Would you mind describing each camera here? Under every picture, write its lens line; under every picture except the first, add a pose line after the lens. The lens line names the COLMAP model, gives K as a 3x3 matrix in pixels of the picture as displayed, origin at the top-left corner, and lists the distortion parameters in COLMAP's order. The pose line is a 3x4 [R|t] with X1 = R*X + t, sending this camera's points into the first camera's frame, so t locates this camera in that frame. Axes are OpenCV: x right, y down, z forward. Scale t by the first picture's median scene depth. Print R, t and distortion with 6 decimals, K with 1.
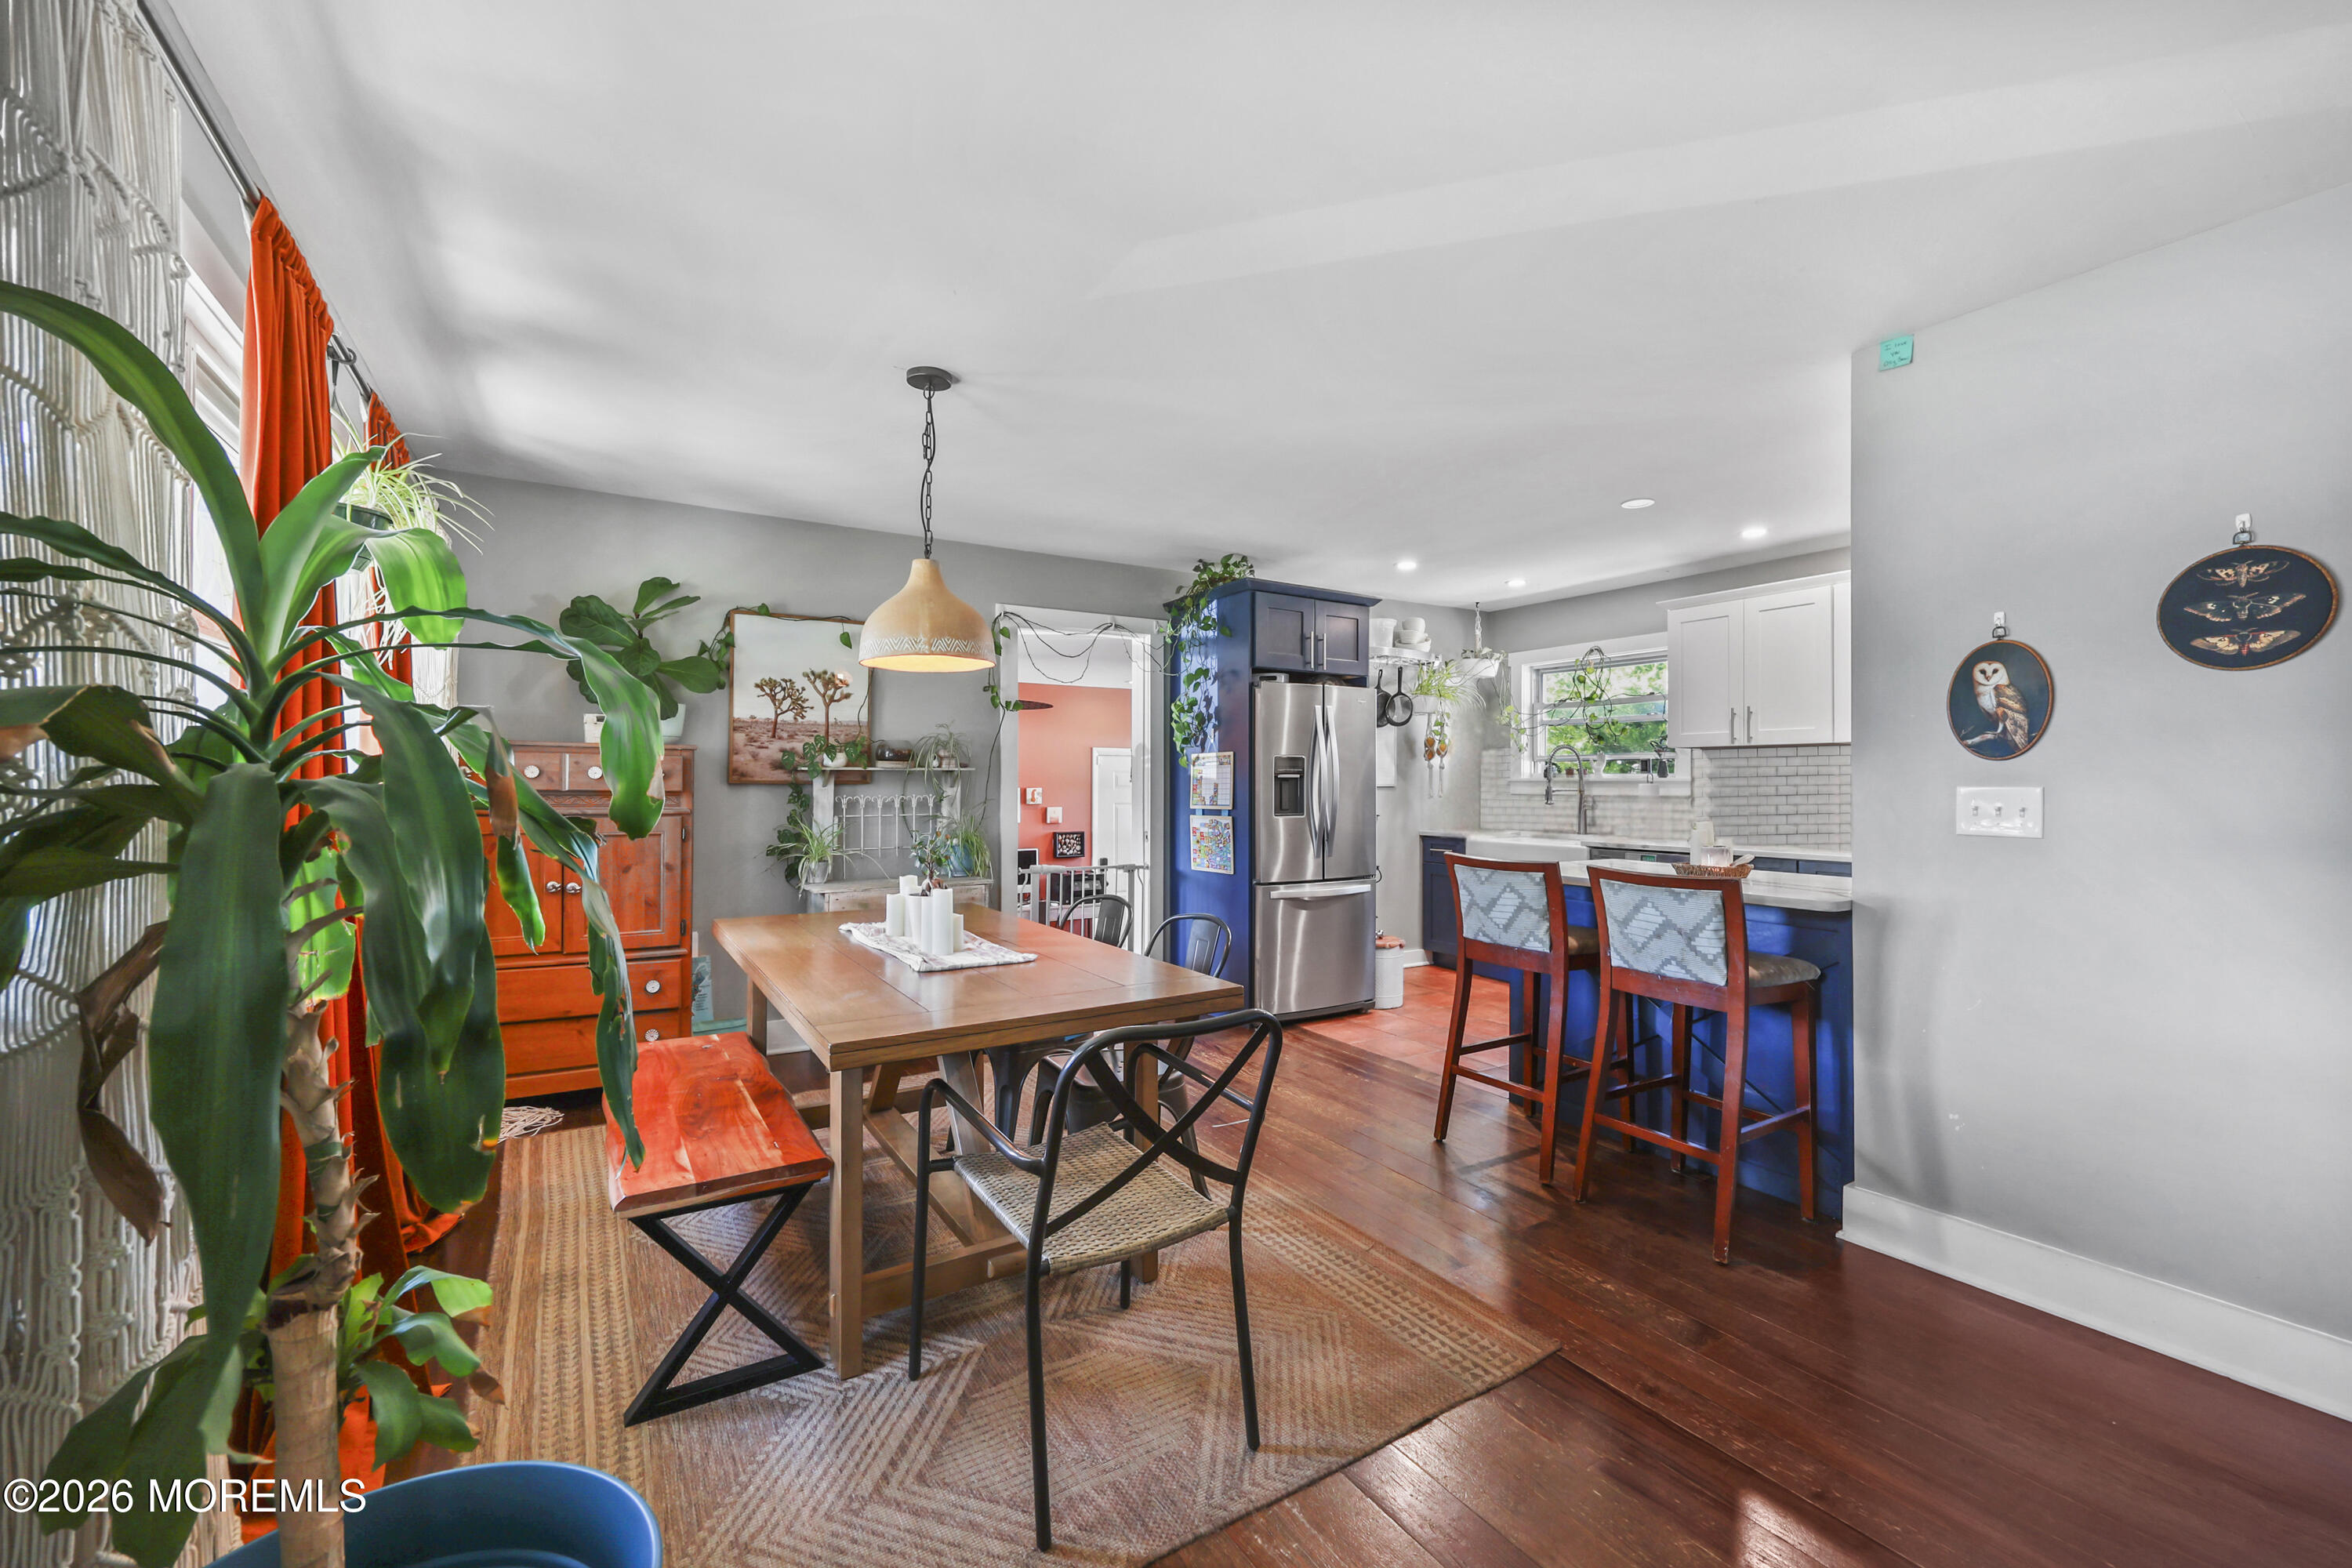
lens RADIAL K [[970.0, 0, 1192.0], [0, 970.0, 780.0], [0, 0, 1]] dist [-0.002889, 0.001523]
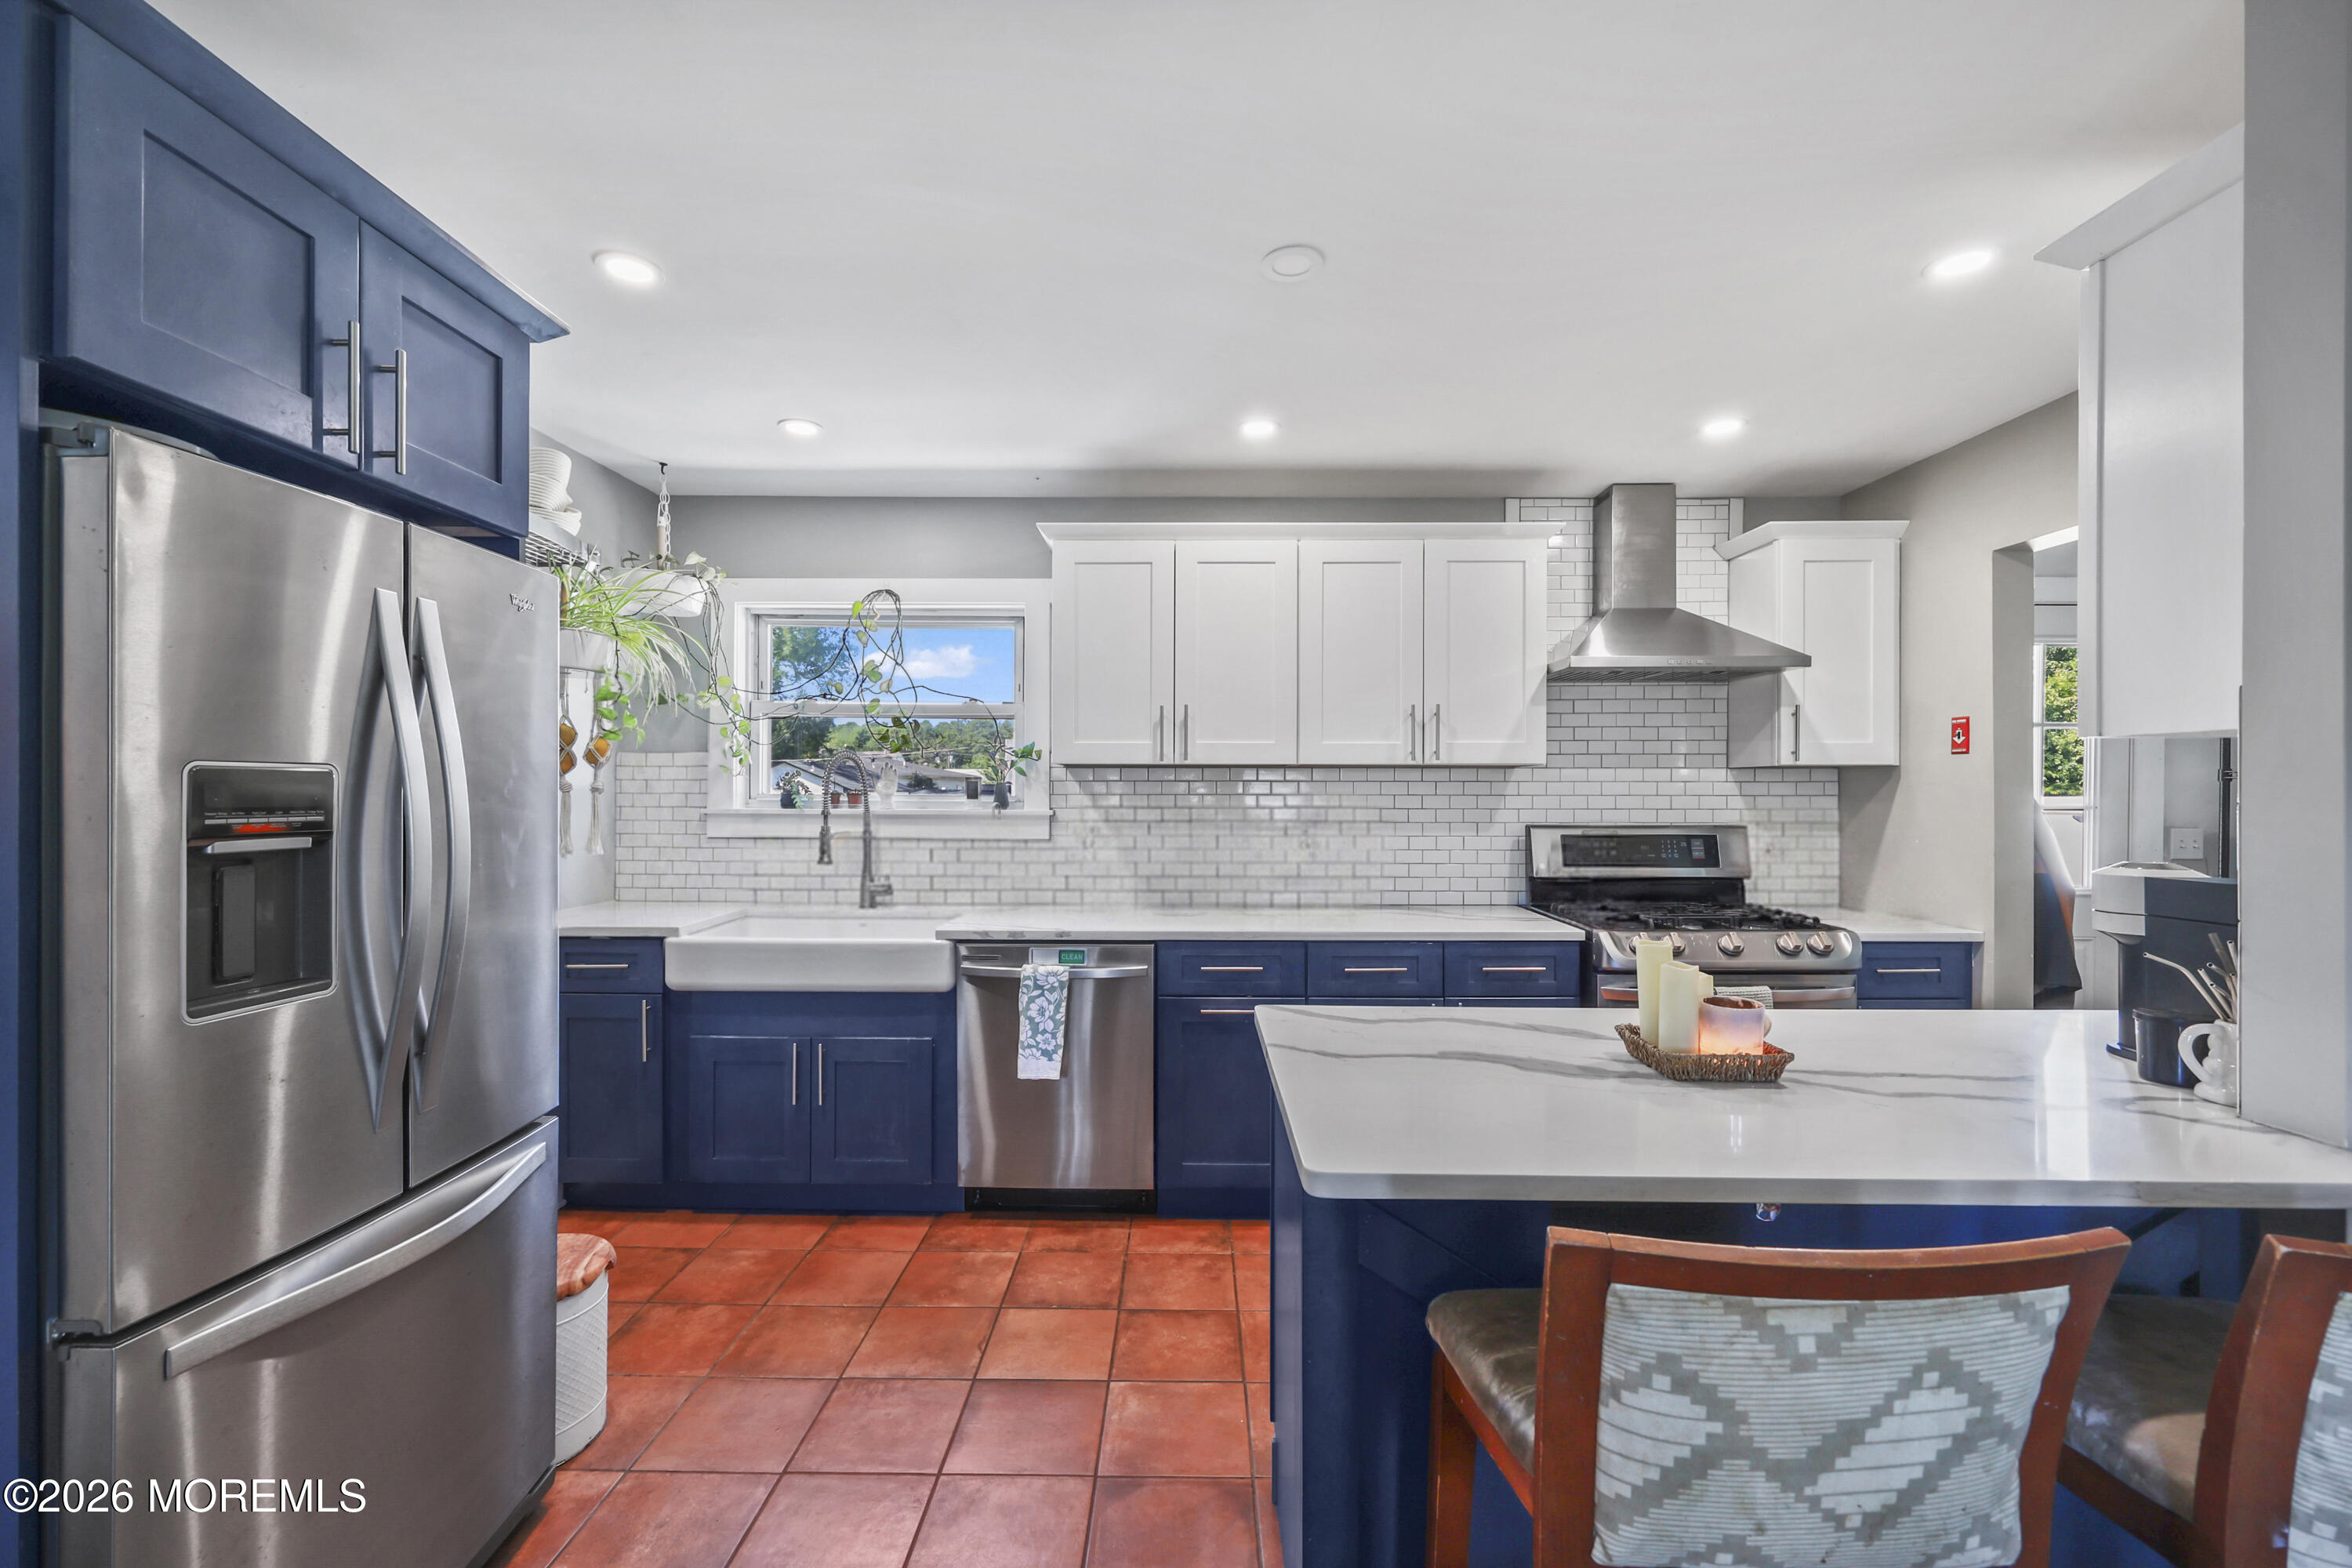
lens RADIAL K [[970.0, 0, 1173.8], [0, 970.0, 791.7], [0, 0, 1]] dist [-0.002889, 0.001523]
pose [[0.541329, 0.000156, 0.840811, 0.017335], [-0.005386, 0.999980, 0.003282, -0.021252], [-0.840794, -0.006305, 0.541319, 0.715340]]
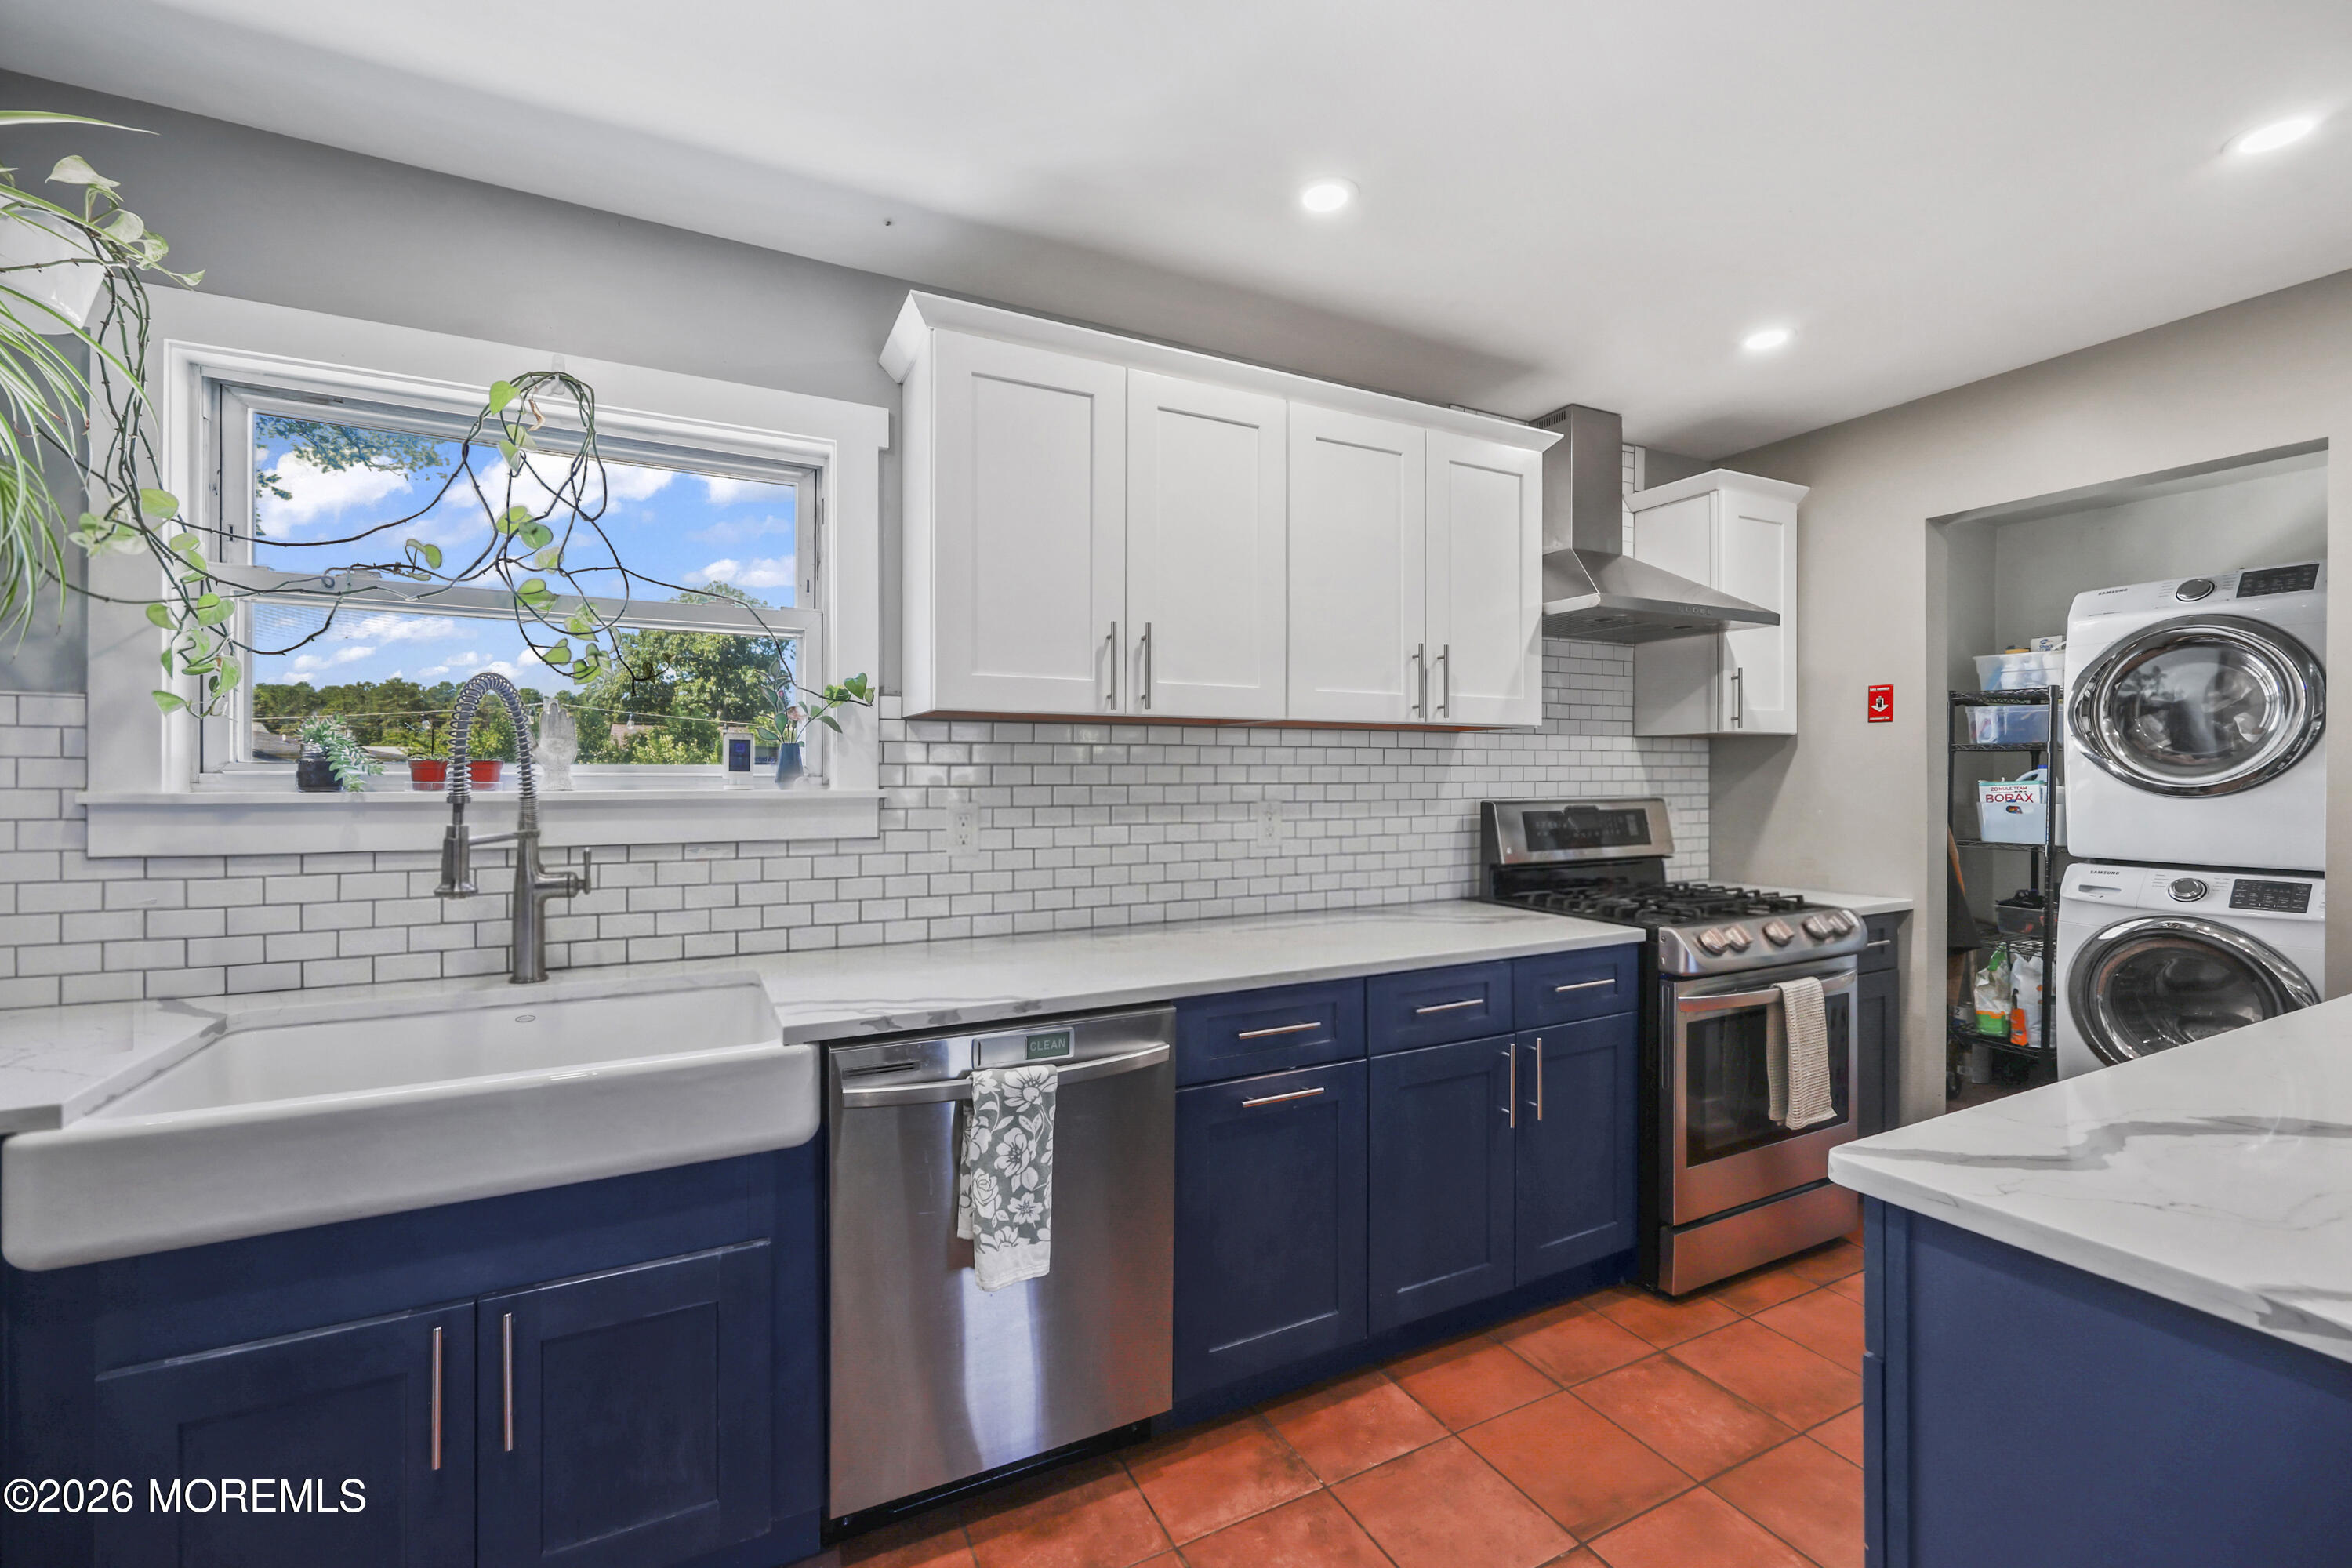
lens RADIAL K [[970.0, 0, 1179.7], [0, 970.0, 775.8], [0, 0, 1]] dist [-0.002889, 0.001523]
pose [[0.086489, -0.001279, 0.996252, 0.165775], [-0.002607, 0.999995, 0.001510, -0.010761], [-0.996249, -0.002728, 0.086485, 1.044544]]
